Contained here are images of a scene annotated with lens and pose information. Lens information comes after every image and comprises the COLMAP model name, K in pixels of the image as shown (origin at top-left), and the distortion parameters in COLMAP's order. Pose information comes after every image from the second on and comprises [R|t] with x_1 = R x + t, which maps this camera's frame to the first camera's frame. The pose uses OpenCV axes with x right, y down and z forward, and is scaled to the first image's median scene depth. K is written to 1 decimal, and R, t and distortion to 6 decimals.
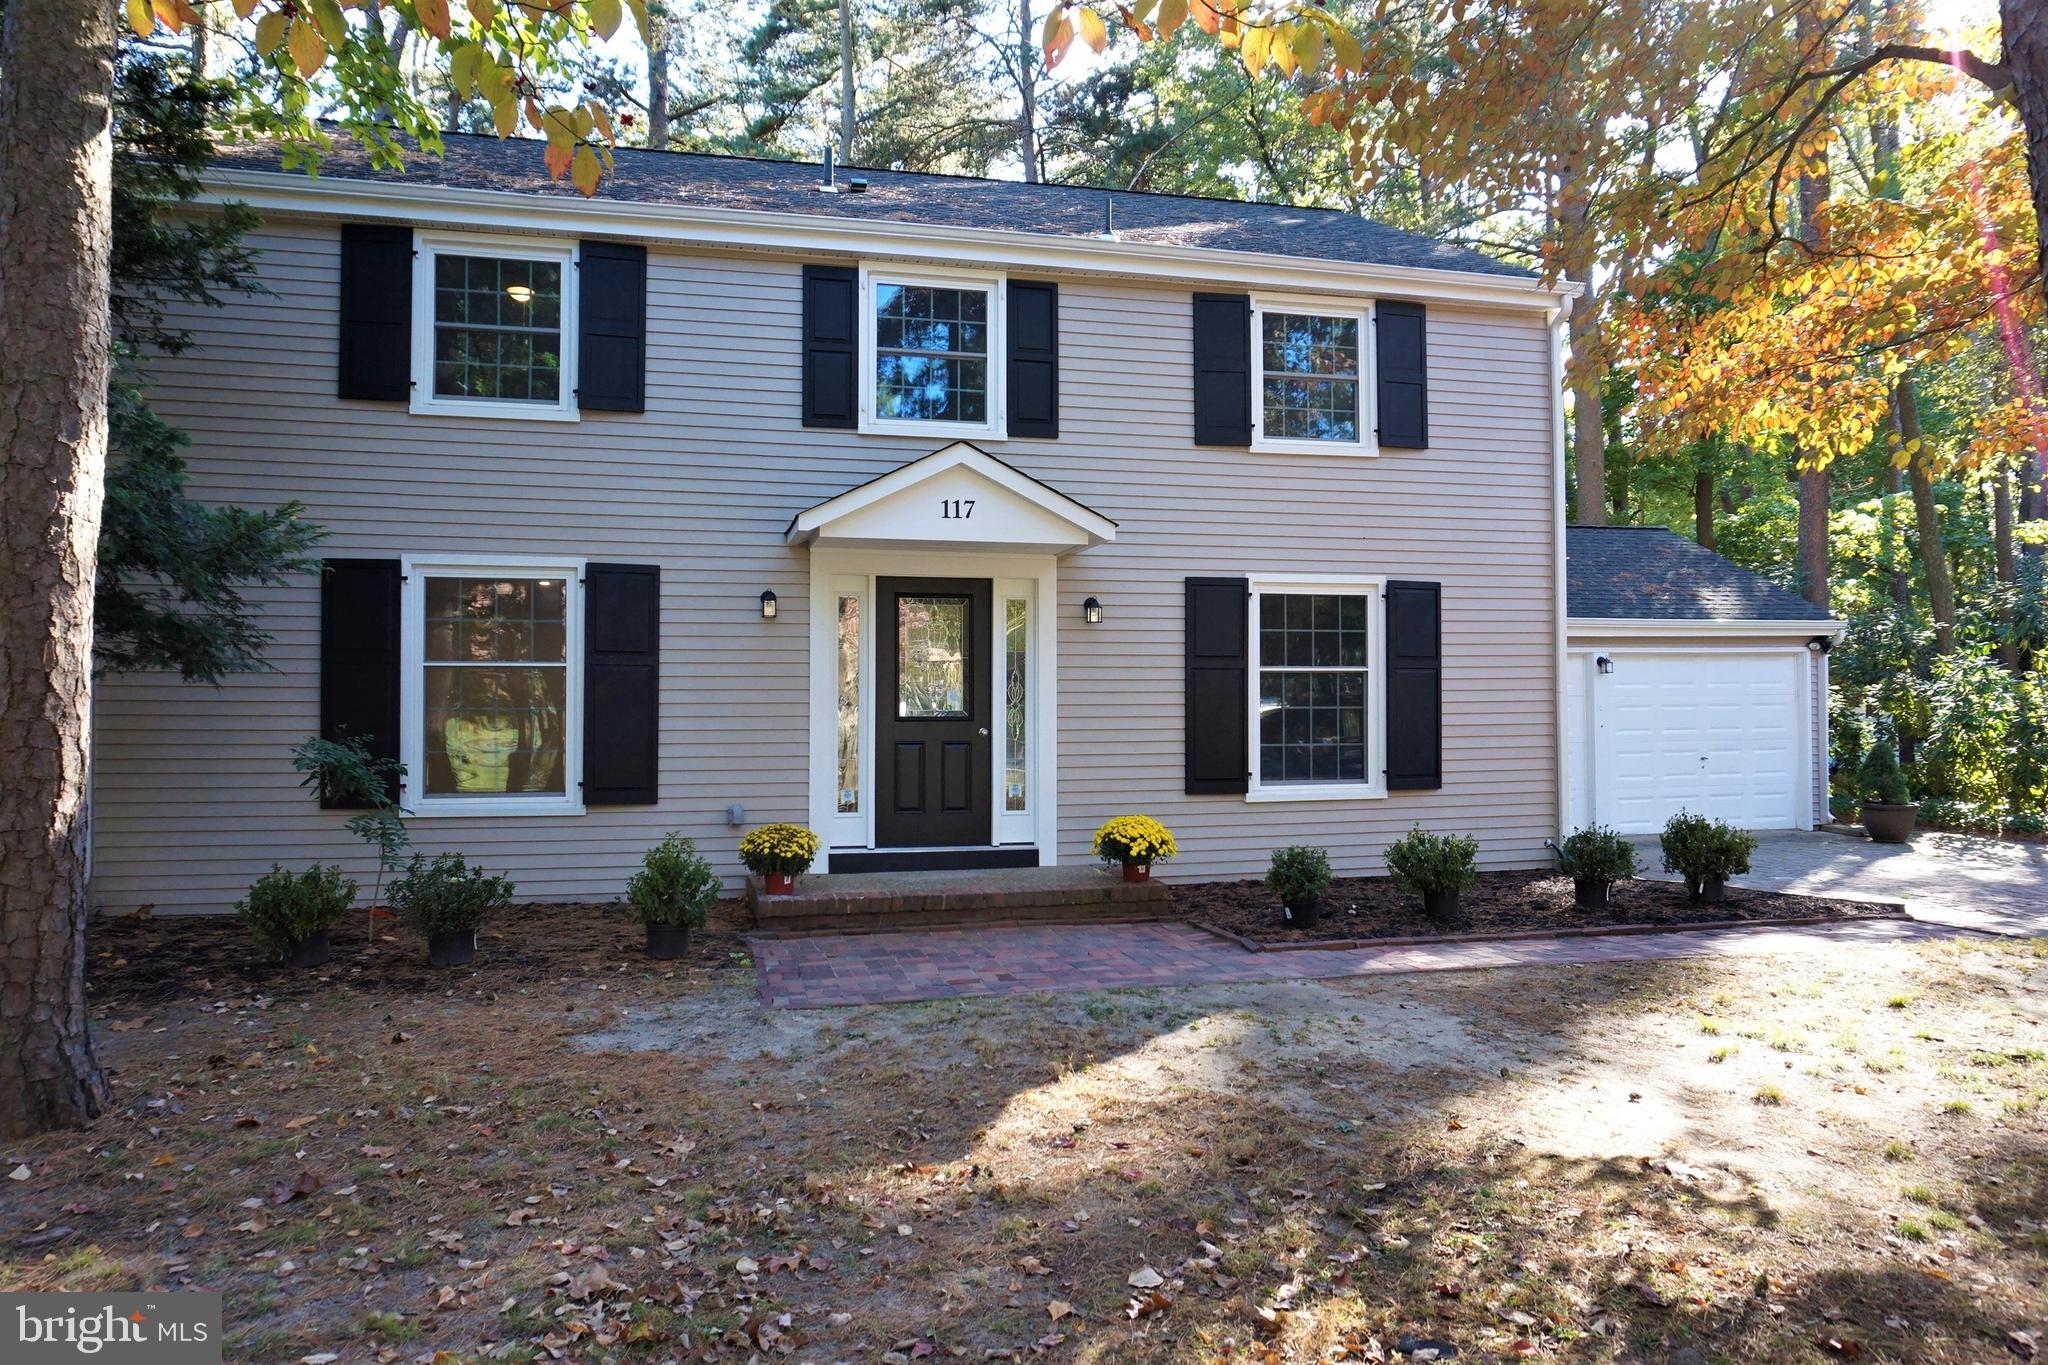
lens RADIAL K [[1382.1, 0, 1024.0], [0, 1382.1, 682.5], [0, 0, 1]] dist [-0.043347, 0.001728]
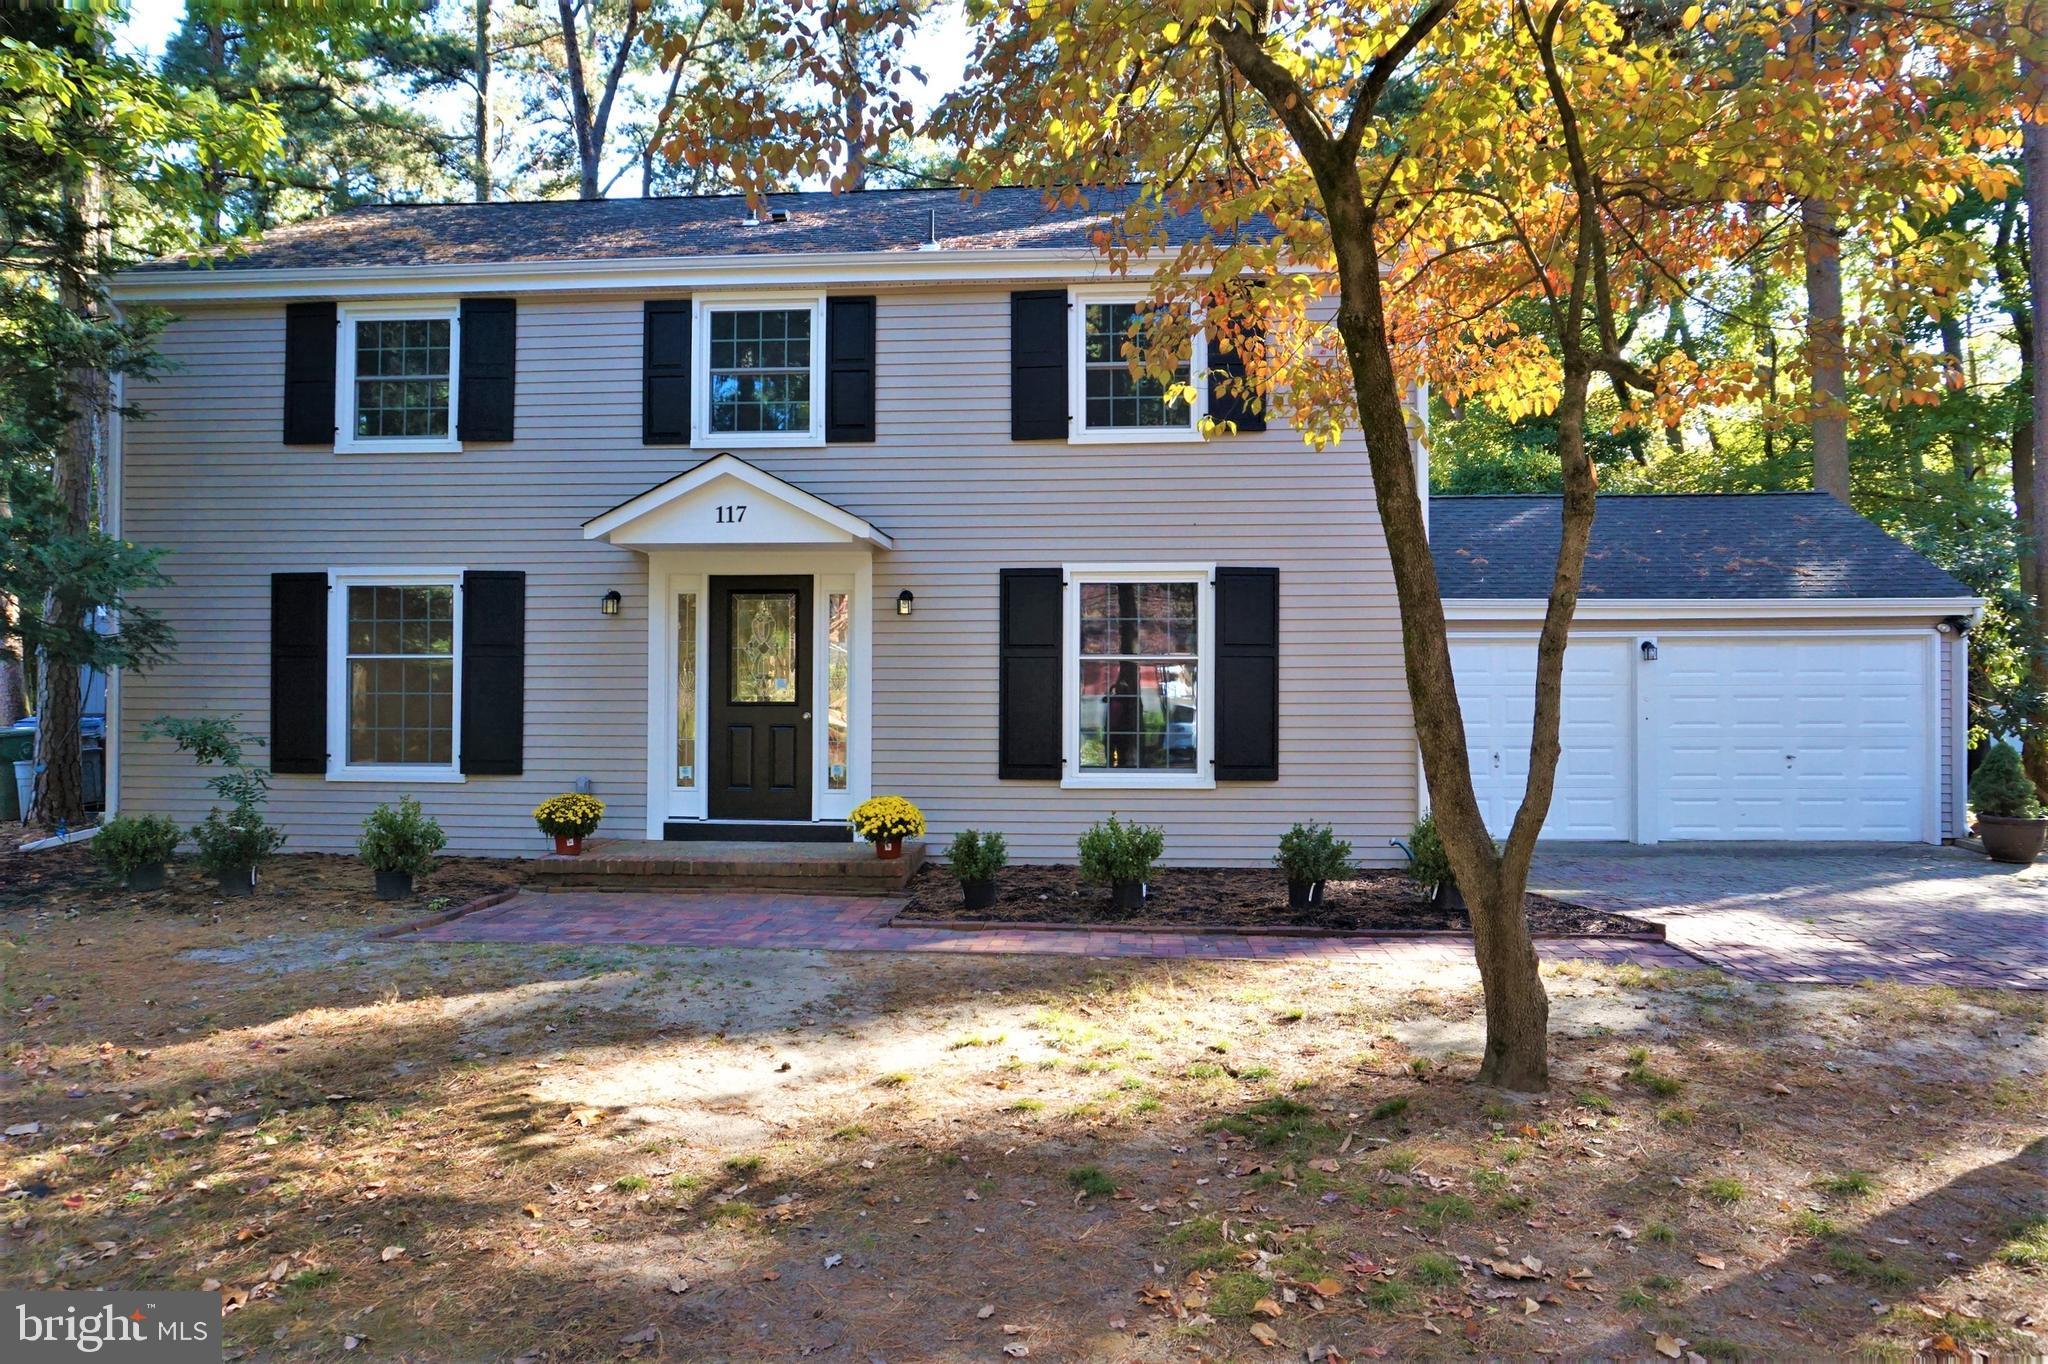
lens RADIAL K [[1346.5, 0, 1024.0], [0, 1346.5, 682.0], [0, 0, 1]] dist [-0.045902, 0.002554]
pose [[0.949105, 0.003309, -0.314941, 0.465298], [0.000395, 0.999932, 0.011696, -0.003497], [0.314958, -0.011225, 0.949039, 0.049837]]
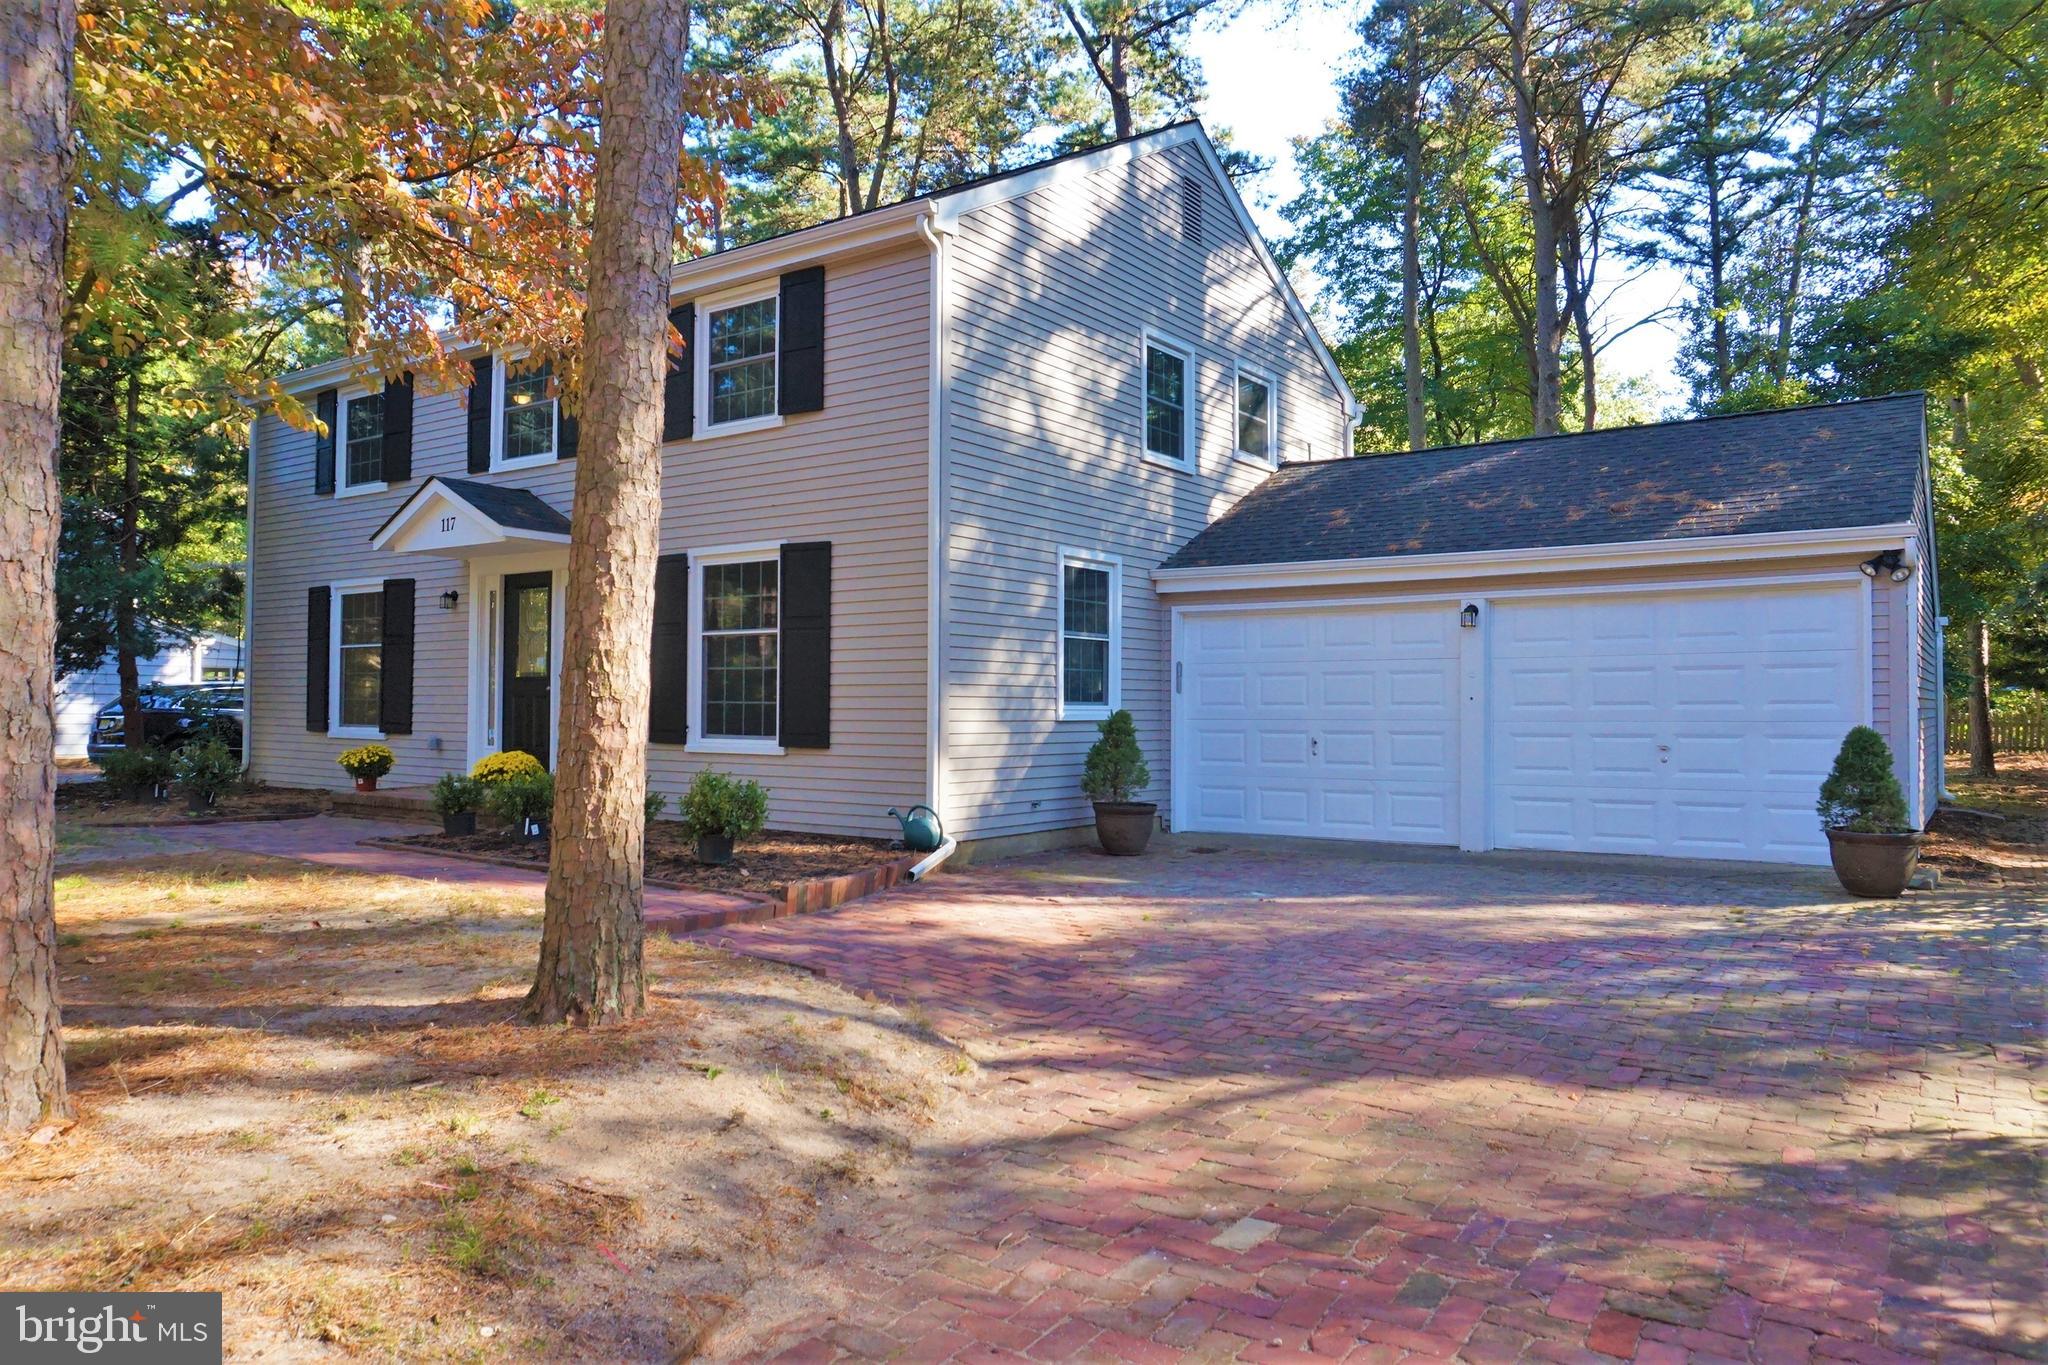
lens RADIAL K [[1382.1, 0, 1024.0], [0, 1382.1, 682.5], [0, 0, 1]] dist [-0.043347, 0.001728]
pose [[0.651498, -0.003899, -0.758640, 1.240598], [0.008496, 0.999962, 0.002157, 0.030466], [0.758602, -0.007851, 0.651507, 0.492455]]
